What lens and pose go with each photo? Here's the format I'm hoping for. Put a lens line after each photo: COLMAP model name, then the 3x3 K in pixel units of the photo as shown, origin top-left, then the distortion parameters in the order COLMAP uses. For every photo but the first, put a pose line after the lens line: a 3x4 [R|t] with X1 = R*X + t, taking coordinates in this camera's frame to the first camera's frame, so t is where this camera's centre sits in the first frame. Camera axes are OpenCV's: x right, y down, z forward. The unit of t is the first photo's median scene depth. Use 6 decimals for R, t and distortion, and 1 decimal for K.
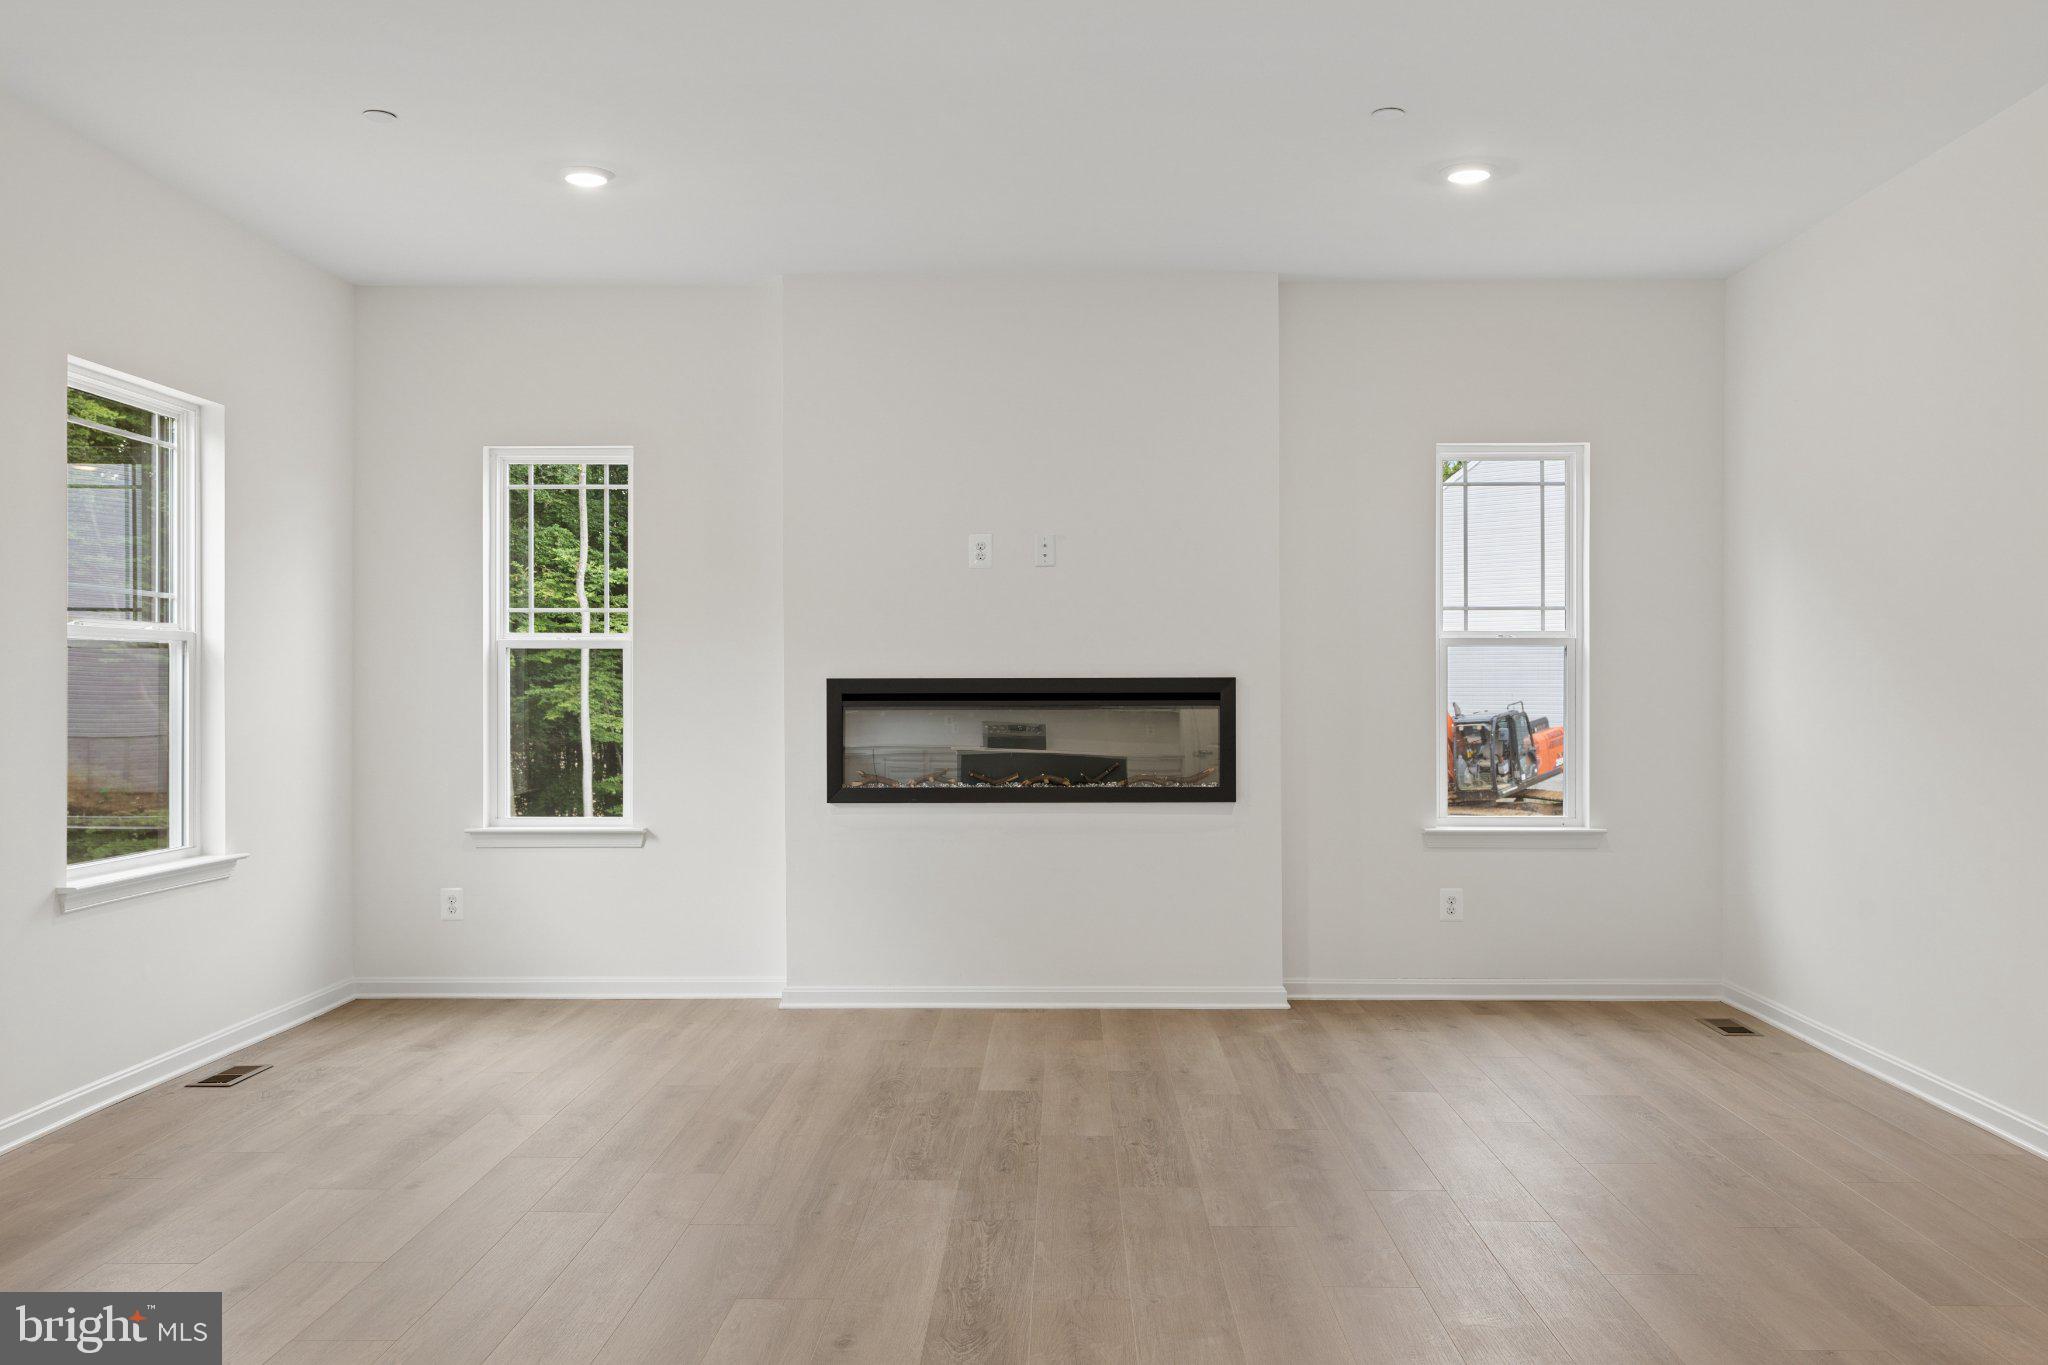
lens RADIAL K [[1694.9, 0, 1037.8], [0, 1694.9, 676.1], [0, 0, 1]] dist [-0.002715, -0.009015]
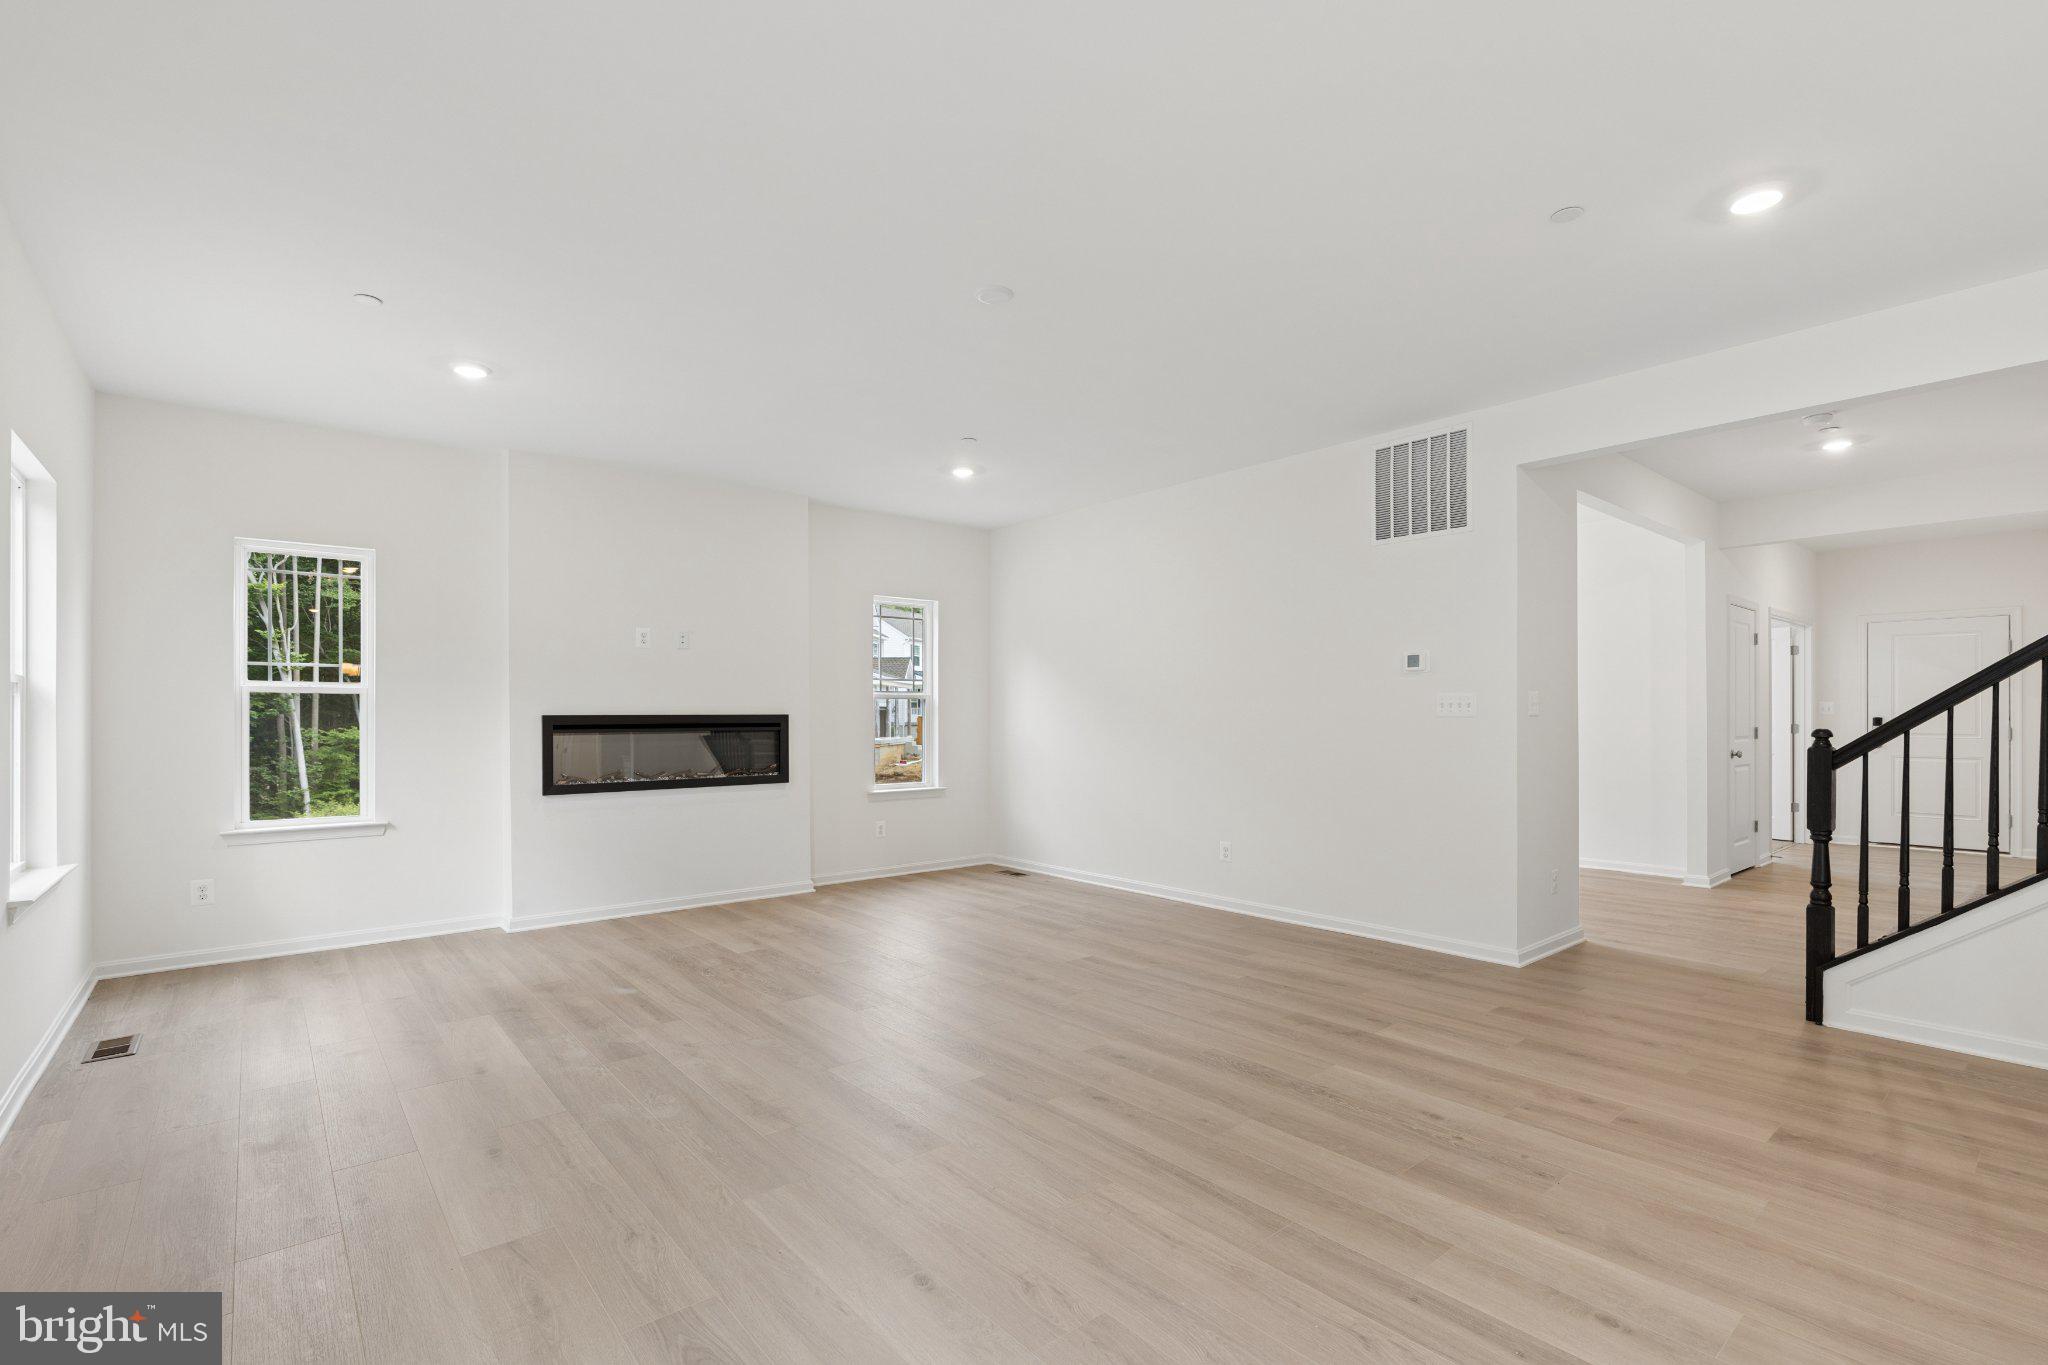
lens RADIAL K [[928.7, 0, 1017.7], [0, 928.7, 723.5], [0, 0, 1]] dist [-0.013986, 0.004420]
pose [[0.759815, -0.006778, 0.650104, -0.343370], [0.000122, 0.999947, 0.010283, 0.000393], [-0.650140, -0.007734, 0.759775, 0.077316]]
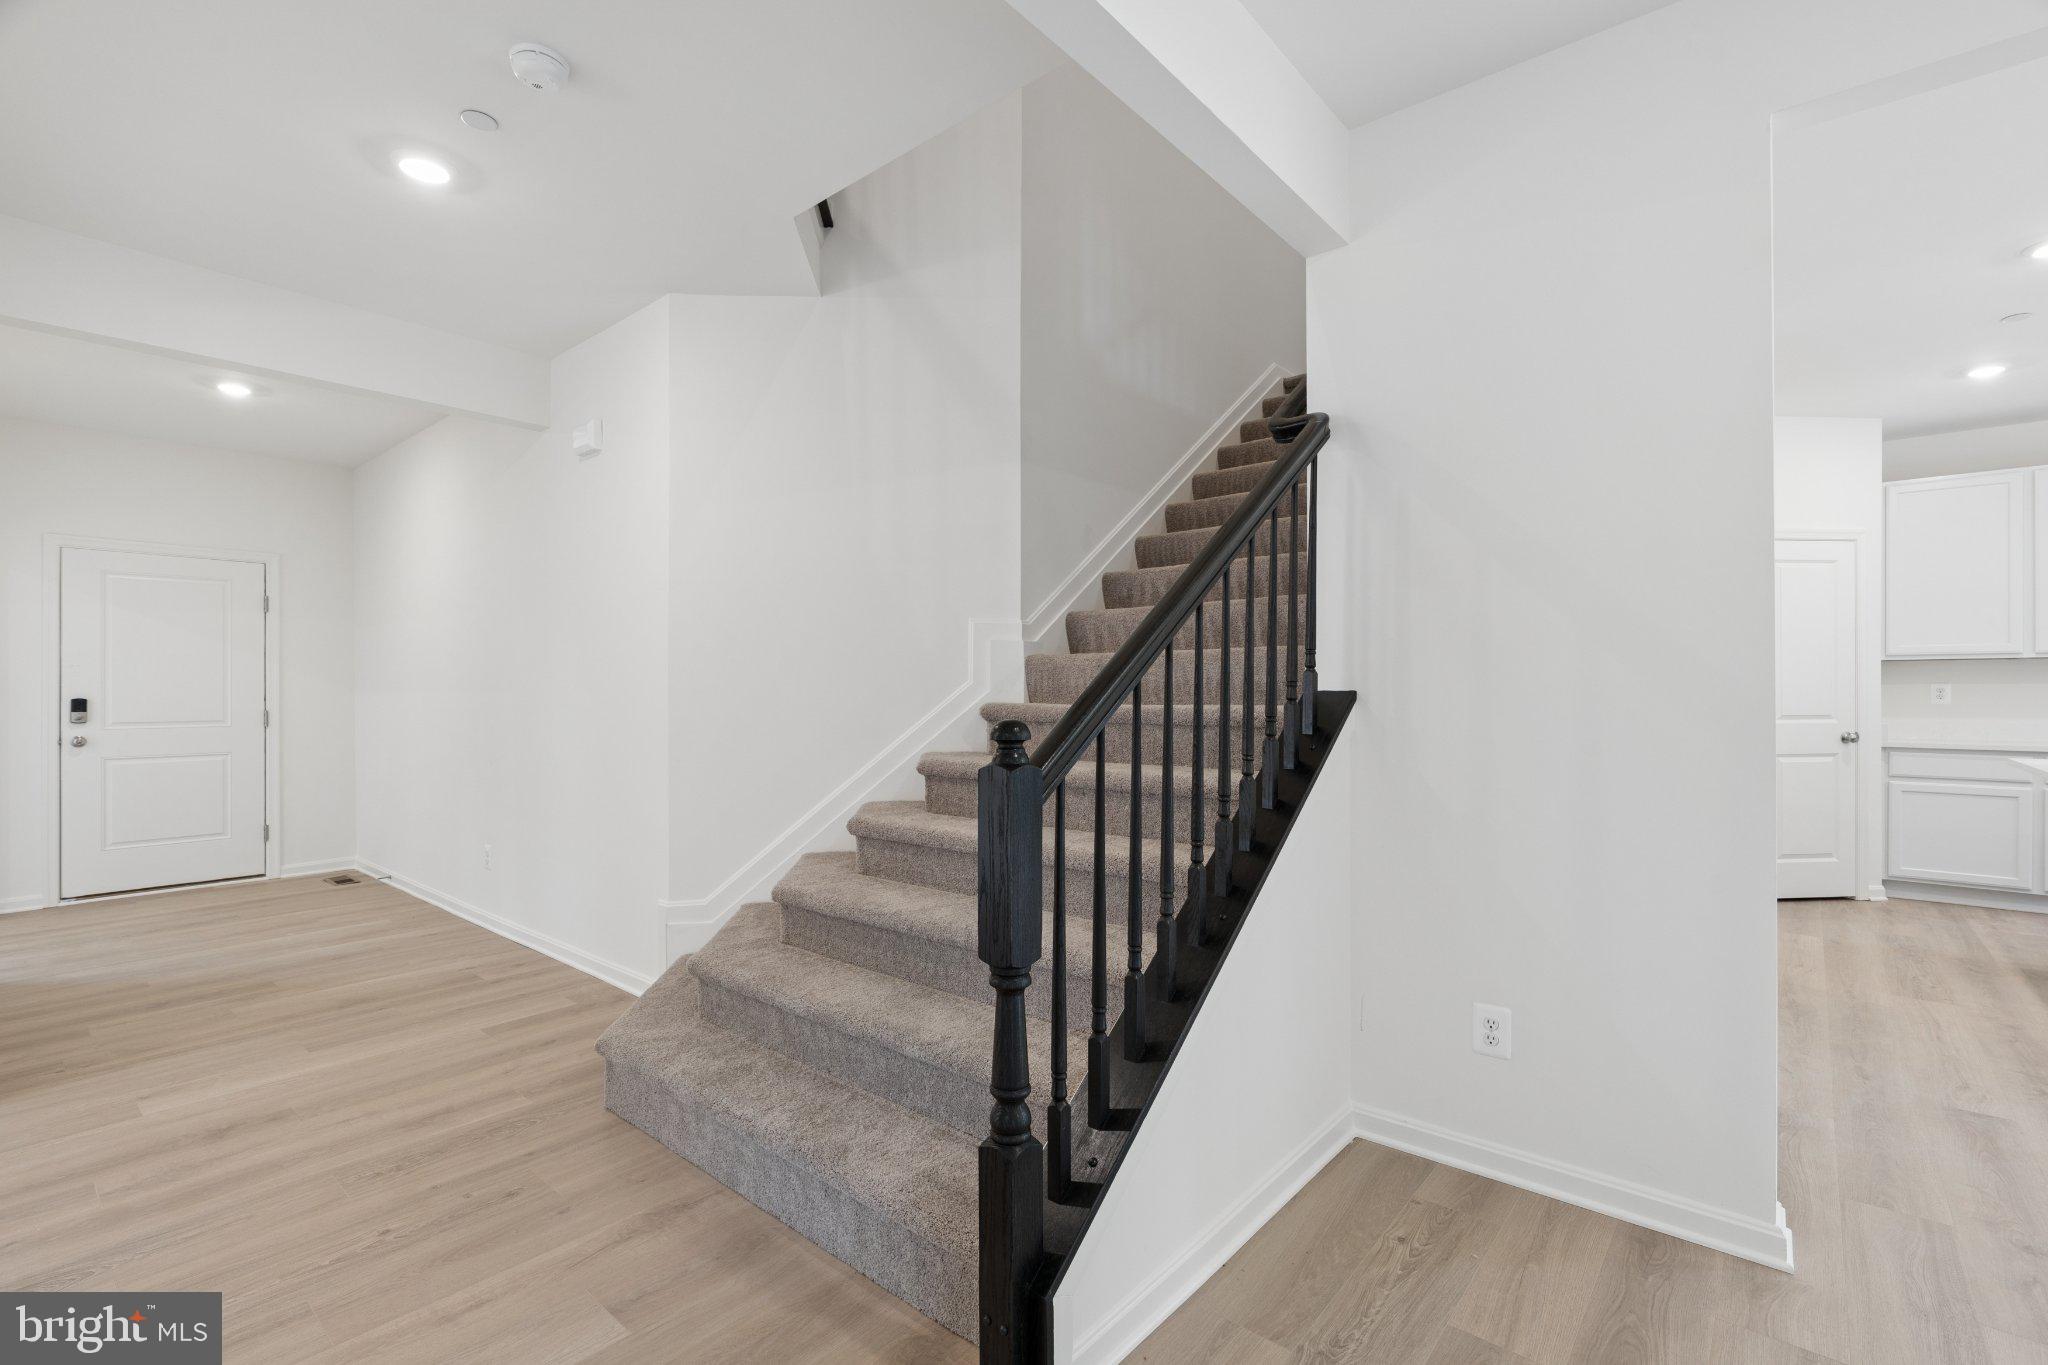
lens RADIAL K [[928.7, 0, 1046.4], [0, 928.7, 694.6], [0, 0, 1]] dist [-0.013986, 0.004420]
pose [[-0.777815, 0.002231, 0.628490, 0.249806], [0.002904, 0.999996, 0.000044, 0.003120], [-0.628487, 0.001860, -0.777818, 0.368533]]
